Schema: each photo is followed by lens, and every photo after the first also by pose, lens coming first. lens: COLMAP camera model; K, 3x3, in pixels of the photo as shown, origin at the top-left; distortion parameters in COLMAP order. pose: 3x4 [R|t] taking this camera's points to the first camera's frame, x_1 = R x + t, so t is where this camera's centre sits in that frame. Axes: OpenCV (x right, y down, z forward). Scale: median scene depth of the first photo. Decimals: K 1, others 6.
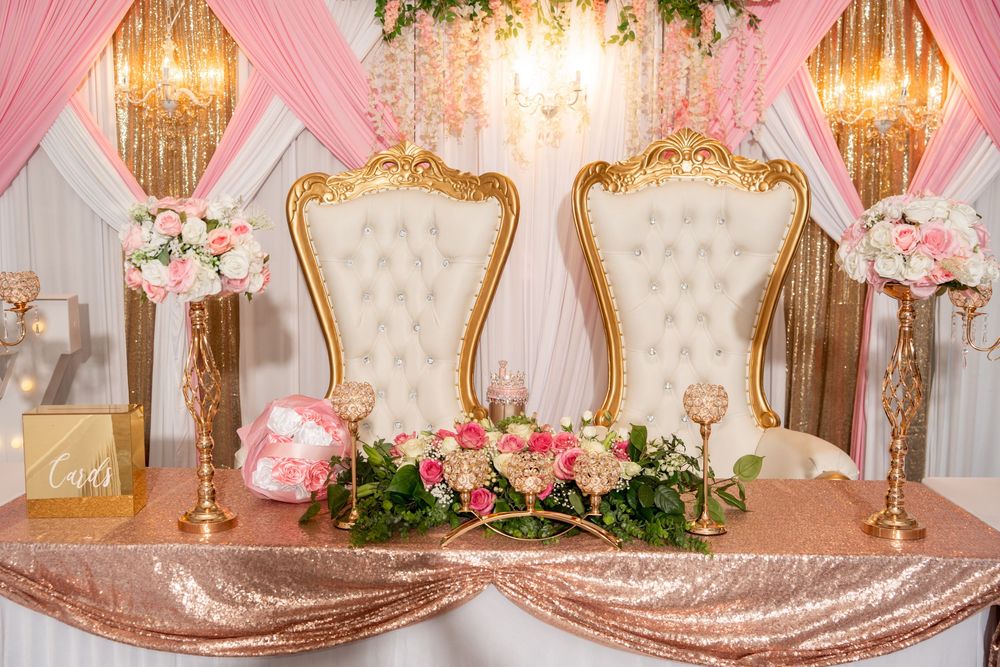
lens RADIAL K [[1090.1, 0, 493.5], [0, 1090.1, 332.3], [0, 0, 1]] dist [-0.042532, 0.000000]
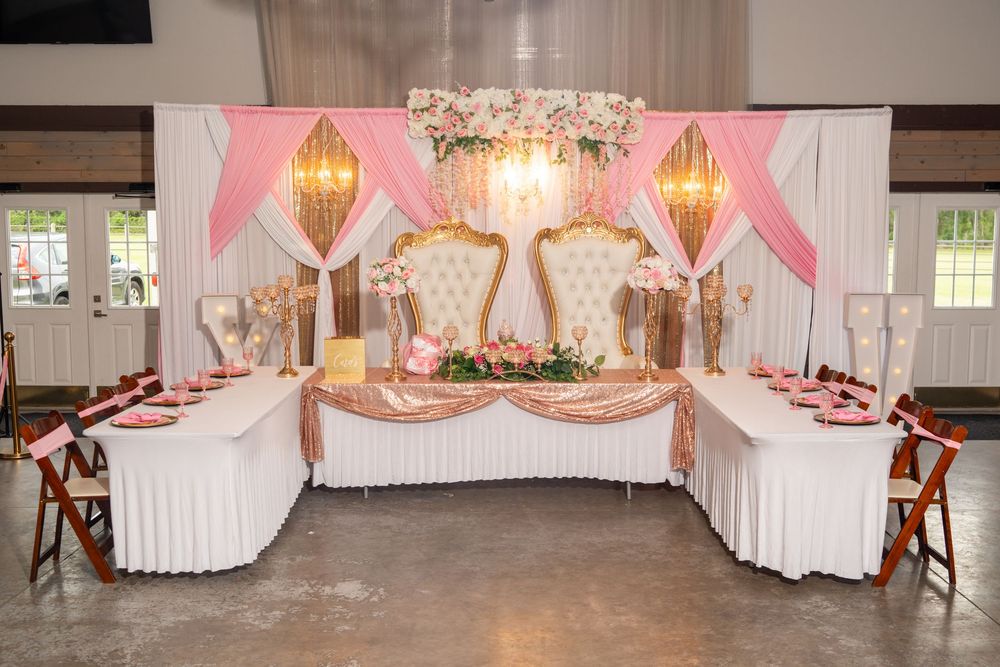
lens RADIAL K [[1090.1, 0, 498.3], [0, 1090.1, 329.3], [0, 0, 1]] dist [-0.042532, 0.000000]
pose [[0.999612, -0.004153, 0.027527, -0.052202], [0.004037, 0.999983, 0.004262, 0.026635], [-0.027544, -0.004149, 0.999612, -1.057252]]
